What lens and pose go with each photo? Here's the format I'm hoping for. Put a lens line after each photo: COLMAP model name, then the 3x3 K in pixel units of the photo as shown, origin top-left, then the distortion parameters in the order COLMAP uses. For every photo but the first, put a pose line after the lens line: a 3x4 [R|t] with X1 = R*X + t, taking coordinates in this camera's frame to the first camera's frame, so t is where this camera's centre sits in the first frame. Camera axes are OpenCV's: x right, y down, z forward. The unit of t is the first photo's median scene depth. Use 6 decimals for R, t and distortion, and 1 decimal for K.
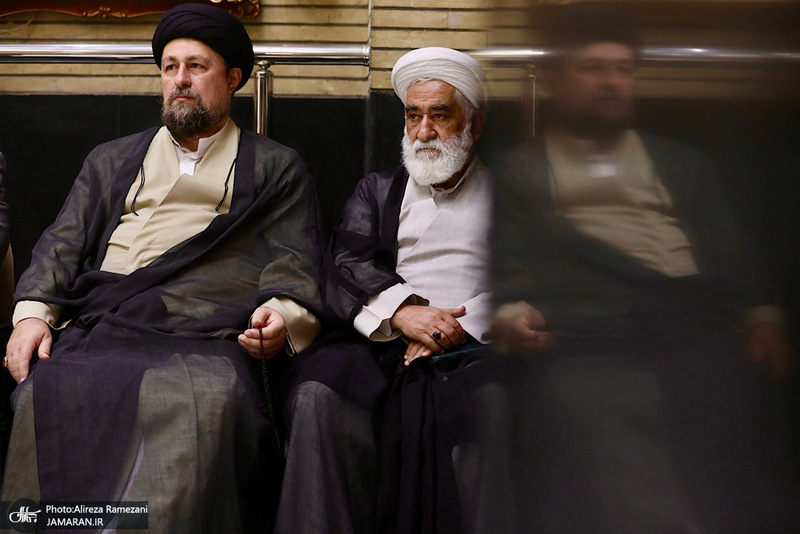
lens RADIAL K [[1949.5, 0, 399.6], [0, 1949.5, 267.2], [0, 0, 1]] dist [0.054275, 0.000000]
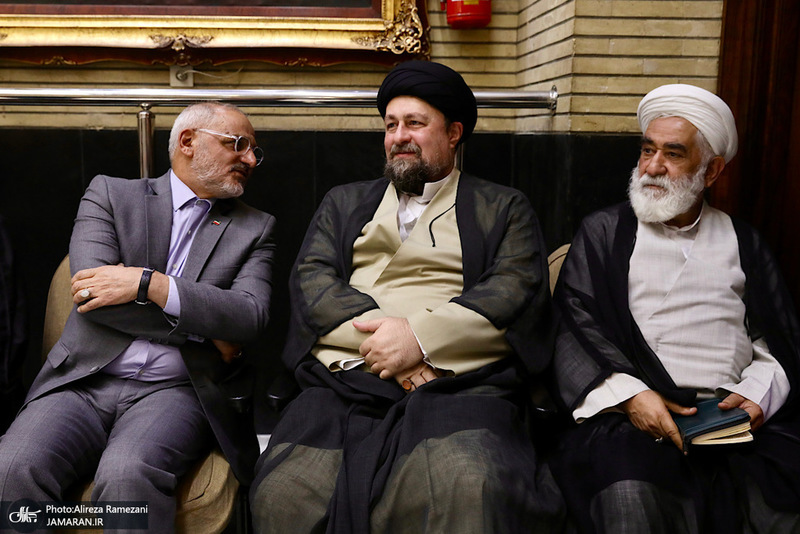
lens RADIAL K [[802.9, 0, 398.8], [0, 802.9, 260.3], [0, 0, 1]] dist [0.059658, 0.000000]
pose [[0.998222, -0.011357, 0.058519, -0.138108], [0.005498, 0.995039, 0.099332, -0.064917], [-0.059357, -0.098834, 0.993332, 0.549823]]
